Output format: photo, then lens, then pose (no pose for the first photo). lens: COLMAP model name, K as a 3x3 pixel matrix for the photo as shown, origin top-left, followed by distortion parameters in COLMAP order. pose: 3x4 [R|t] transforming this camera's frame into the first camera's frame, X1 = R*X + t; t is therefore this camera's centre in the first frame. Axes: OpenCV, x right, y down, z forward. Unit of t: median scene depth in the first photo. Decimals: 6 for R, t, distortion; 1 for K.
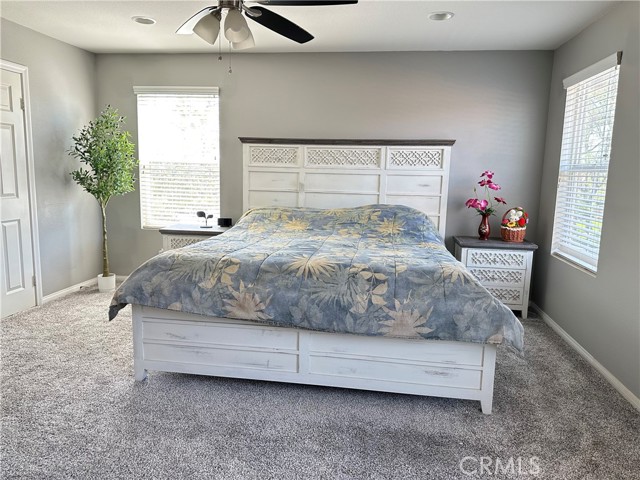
lens RADIAL K [[454.7, 0, 319.7], [0, 454.7, 223.6], [0, 0, 1]] dist [0.116186, -0.164171]
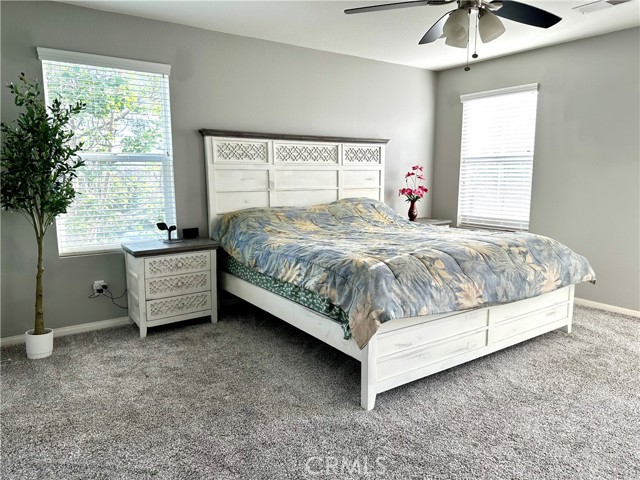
lens RADIAL K [[449.8, 0, 321.1], [0, 449.8, 235.2], [0, 0, 1]] dist [0.068200, -0.081129]
pose [[0.732742, -0.117787, 0.670235, -0.661418], [0.098886, 0.992882, 0.066381, -0.034128], [-0.673284, 0.017636, 0.739174, 0.284800]]
